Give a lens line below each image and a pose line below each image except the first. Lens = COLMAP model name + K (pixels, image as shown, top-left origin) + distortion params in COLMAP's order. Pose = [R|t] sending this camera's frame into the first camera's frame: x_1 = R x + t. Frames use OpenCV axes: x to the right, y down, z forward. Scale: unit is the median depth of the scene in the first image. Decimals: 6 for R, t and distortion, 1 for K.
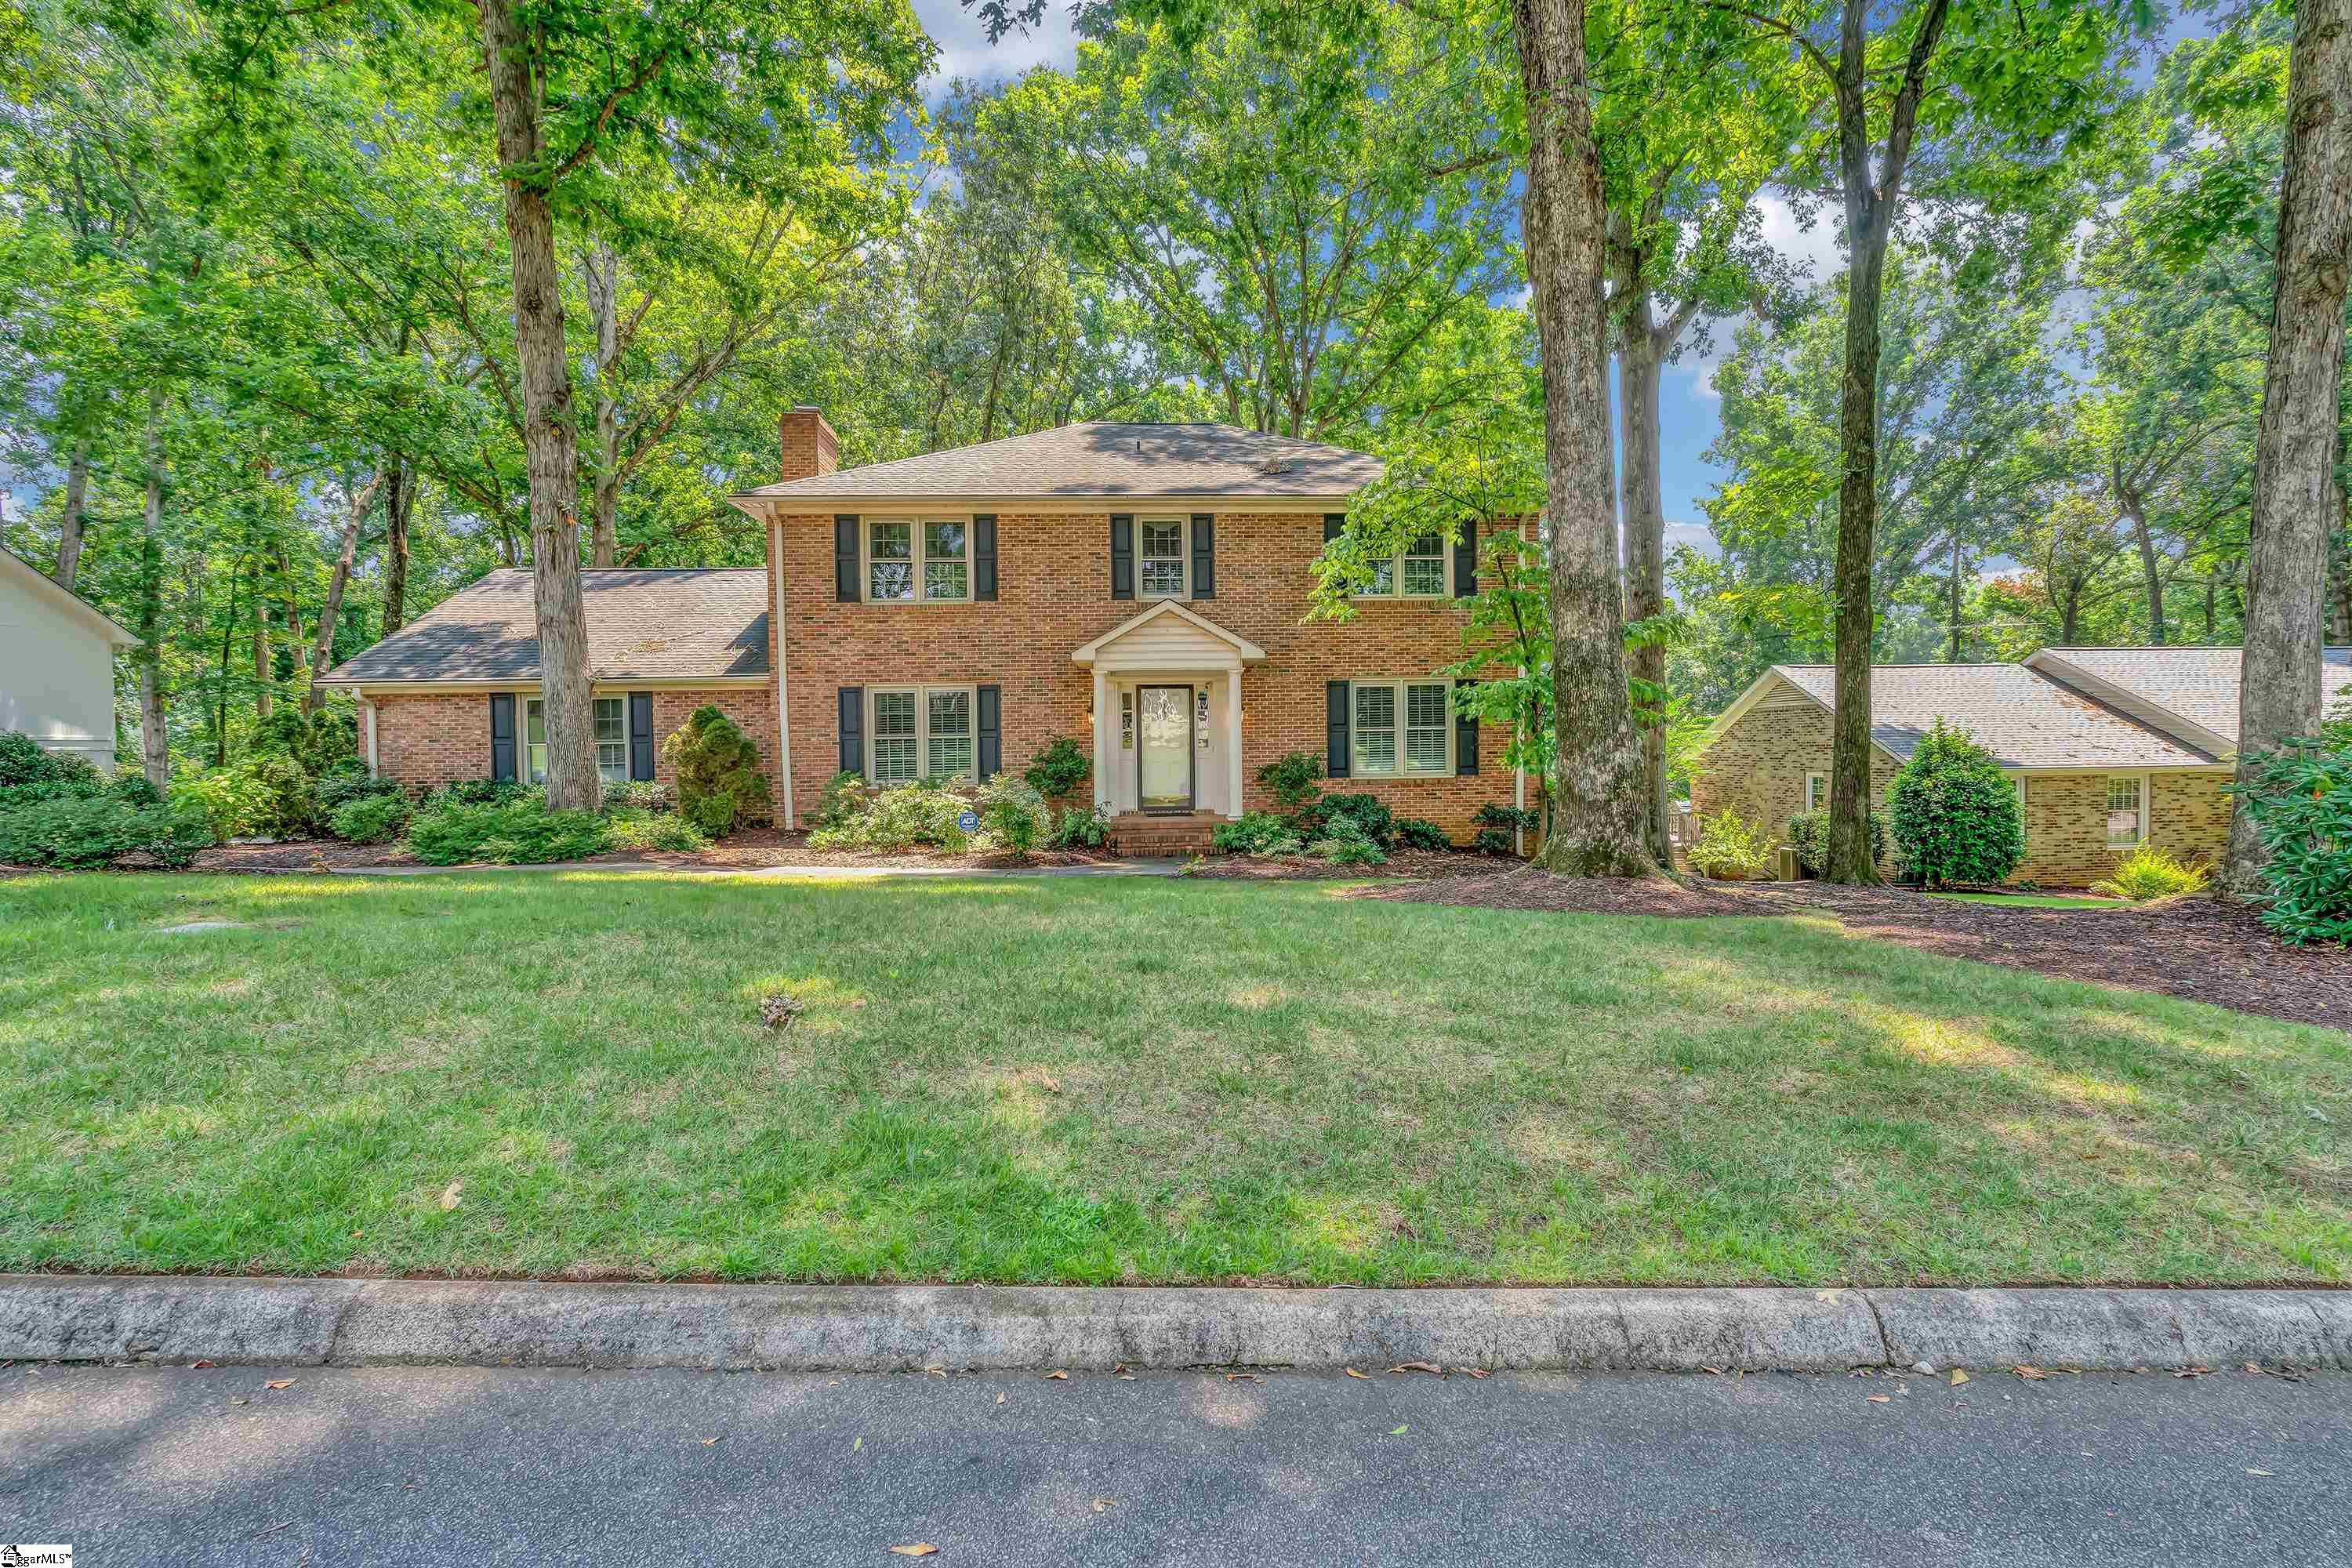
lens RADIAL K [[1090.7, 0, 1173.9], [0, 1090.7, 782.0], [0, 0, 1]] dist [0.002193, 0.000281]
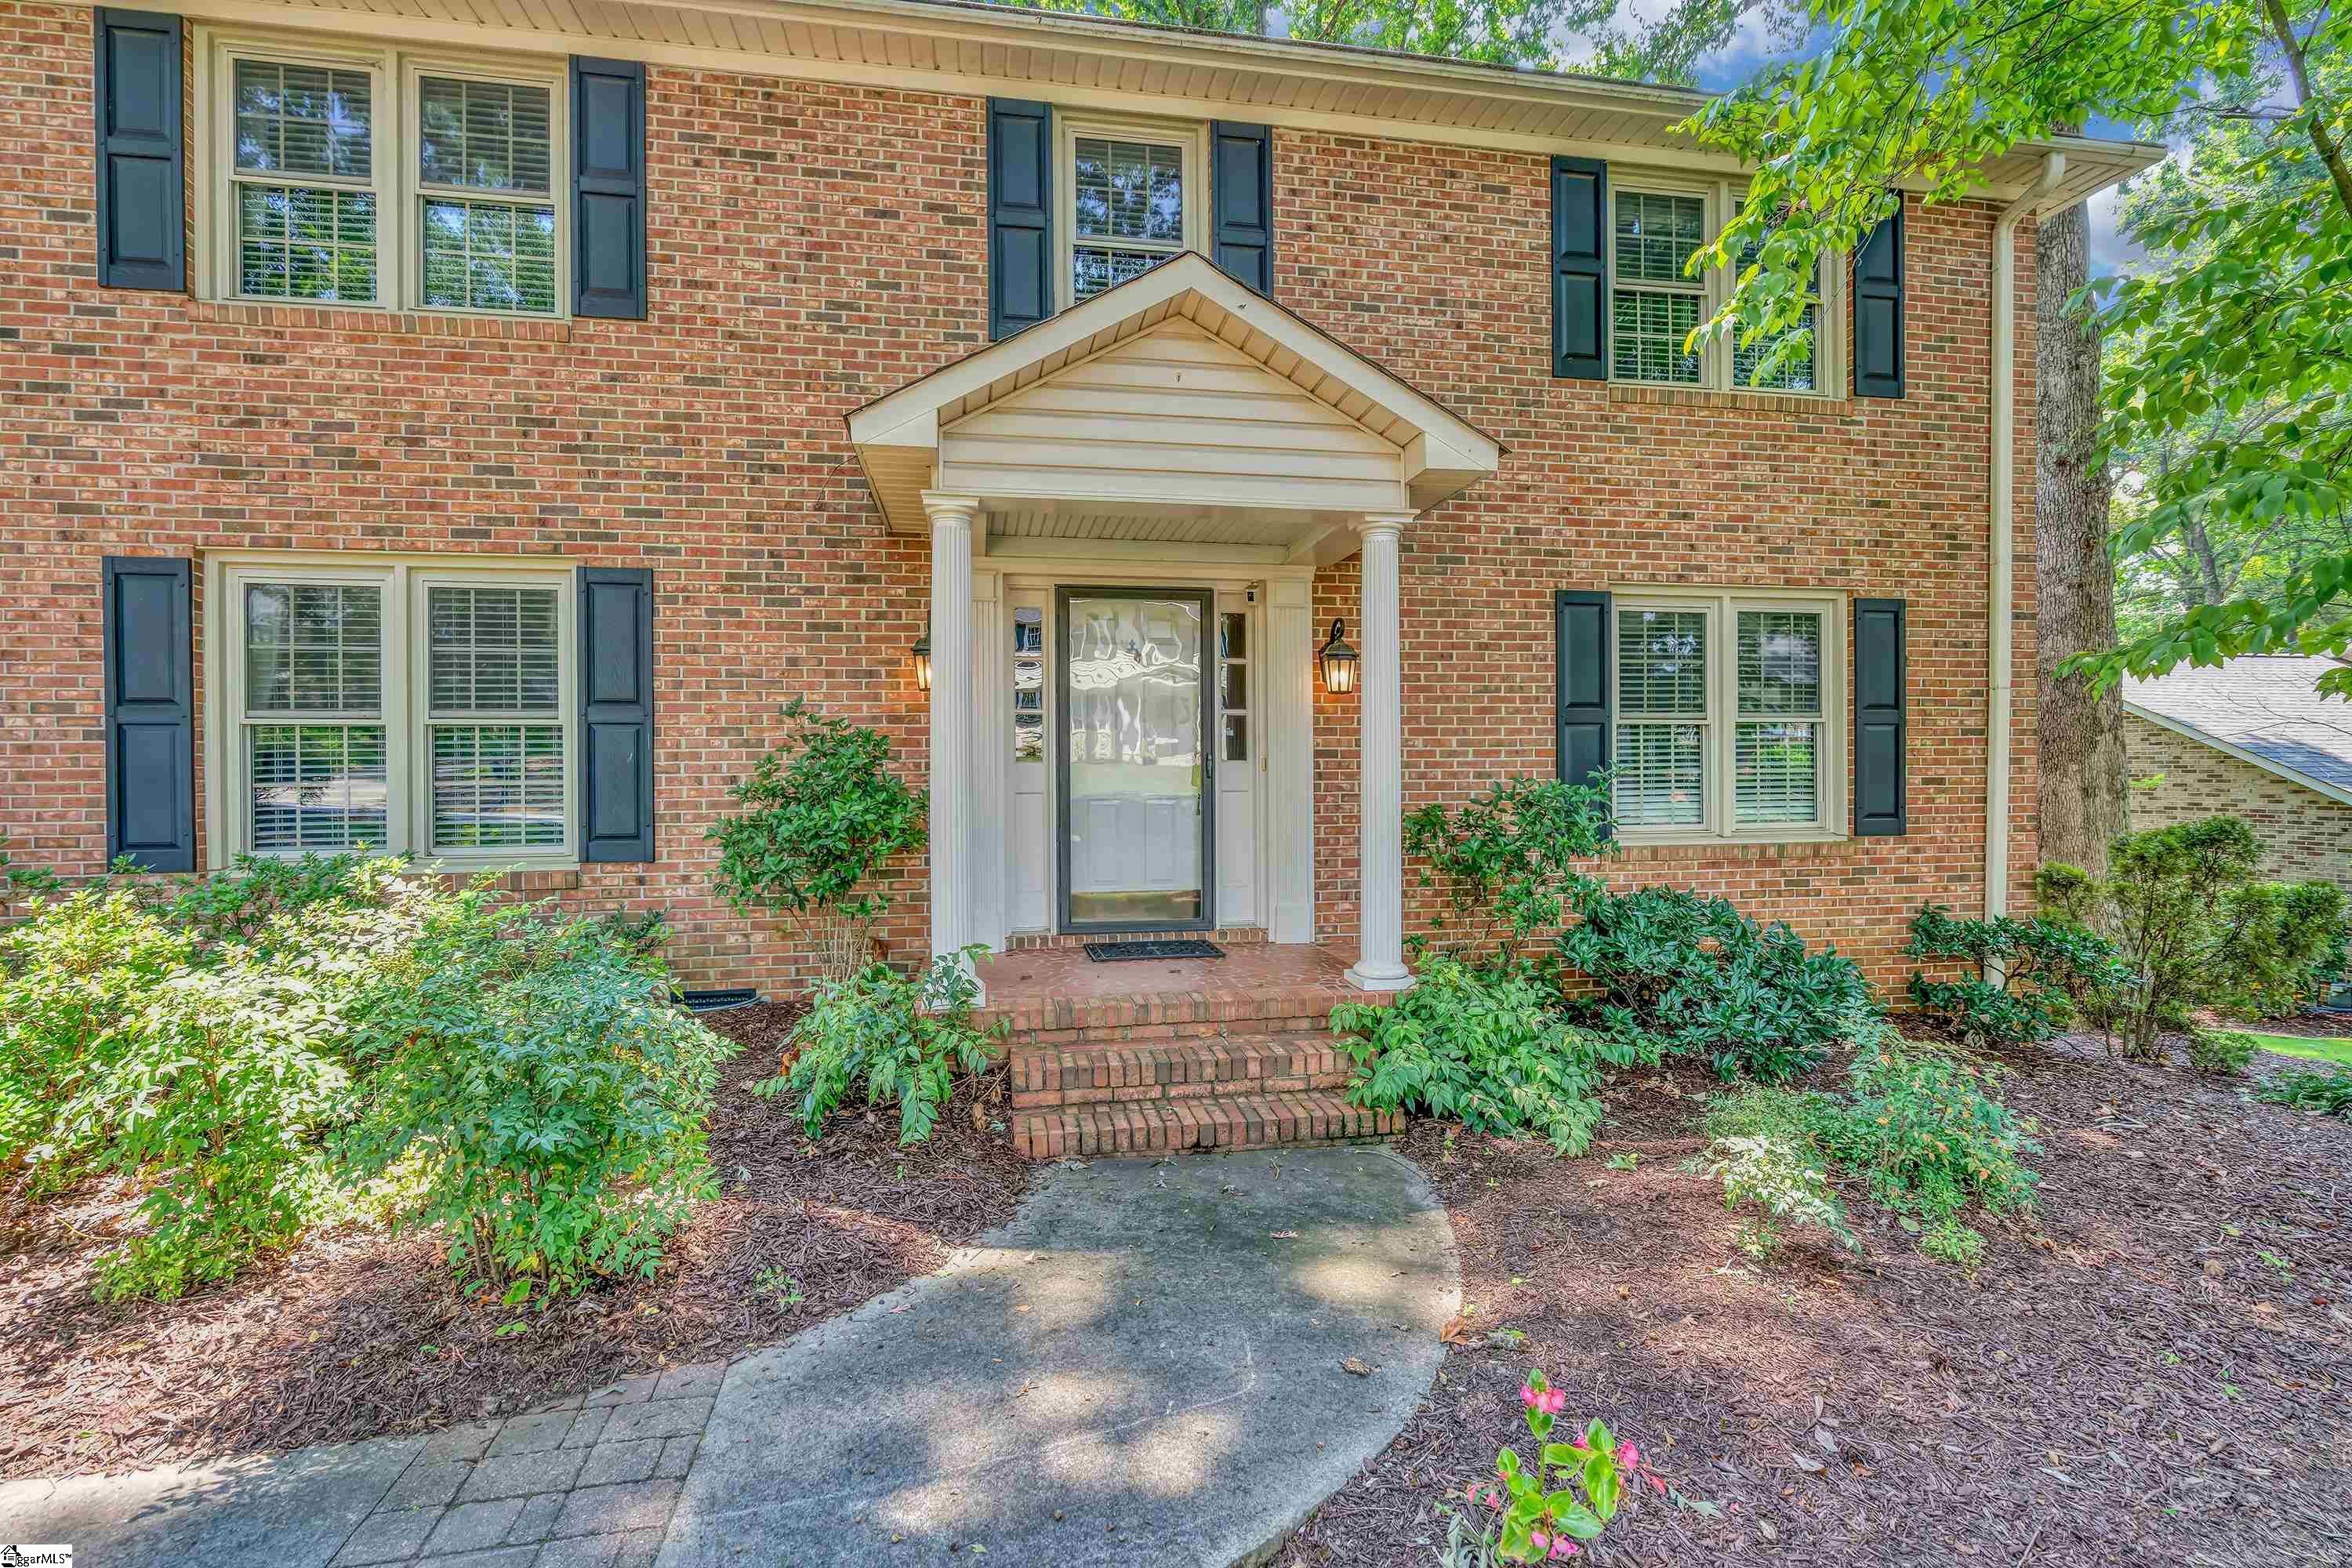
lens RADIAL K [[1090.7, 0, 1194.5], [0, 1090.7, 779.5], [0, 0, 1]] dist [0.002193, 0.000281]
pose [[0.990664, 0.008581, 0.136054, -0.037870], [-0.007192, 0.999917, -0.010696, -0.021344], [-0.136134, 0.009618, 0.990644, 0.641060]]
